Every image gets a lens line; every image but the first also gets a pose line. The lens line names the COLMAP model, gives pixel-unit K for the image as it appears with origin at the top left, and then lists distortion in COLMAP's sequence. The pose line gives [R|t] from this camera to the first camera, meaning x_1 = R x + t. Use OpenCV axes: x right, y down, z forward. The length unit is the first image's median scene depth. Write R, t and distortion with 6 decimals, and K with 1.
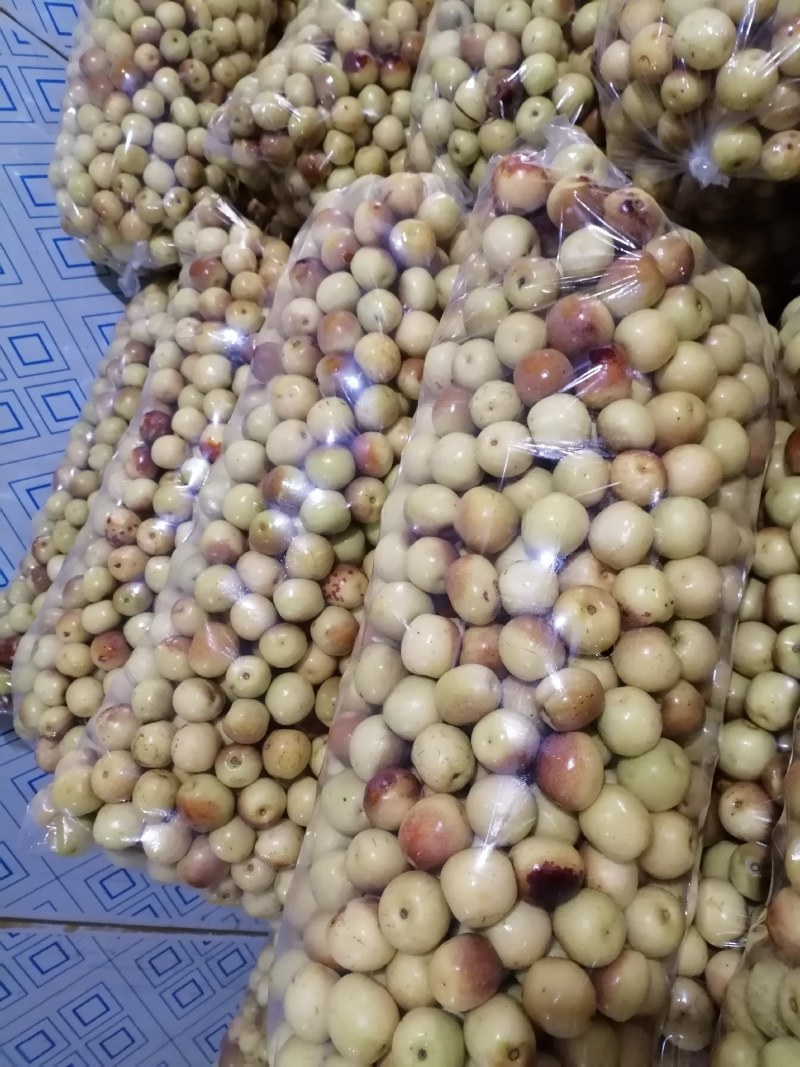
lens RADIAL K [[809.2, 0, 395.7], [0, 809.2, 533.8], [0, 0, 1]] dist [0.092905, -0.131982]
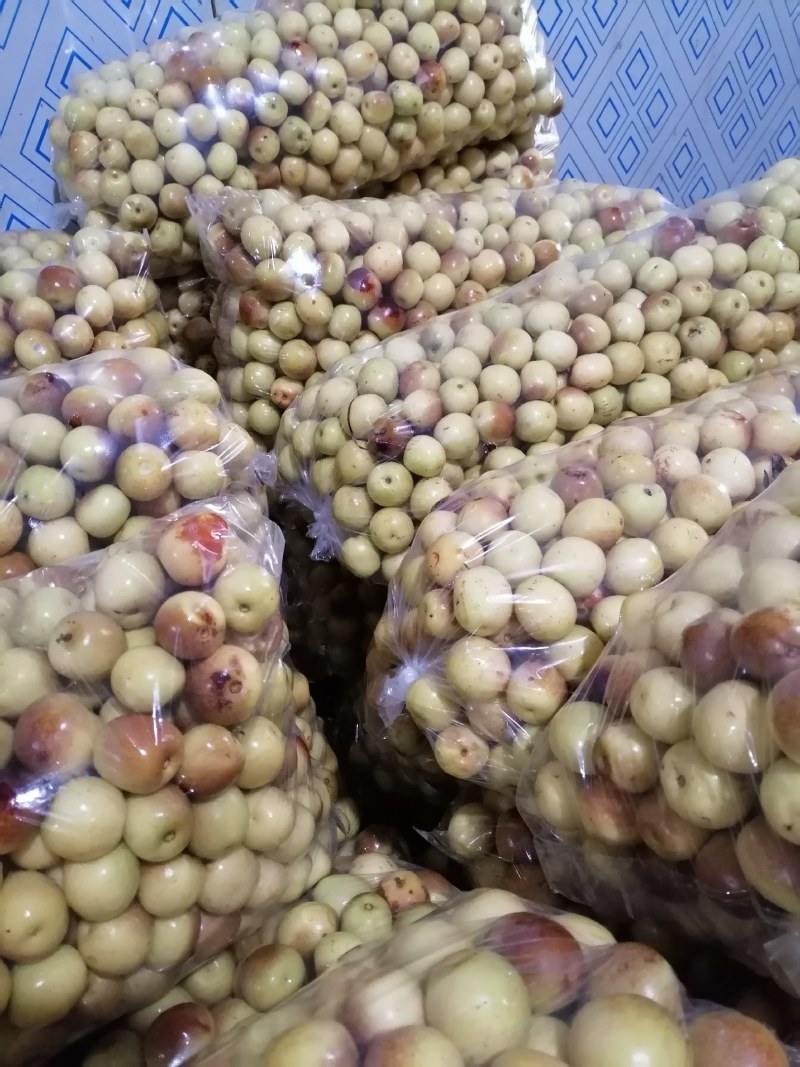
lens RADIAL K [[809.2, 0, 395.7], [0, 809.2, 533.8], [0, 0, 1]] dist [0.092905, -0.131982]
pose [[0.632005, 0.771332, 0.074952, 0.123485], [-0.757583, 0.635302, -0.149862, -0.279065], [-0.163210, 0.037931, 0.985862, 0.098292]]
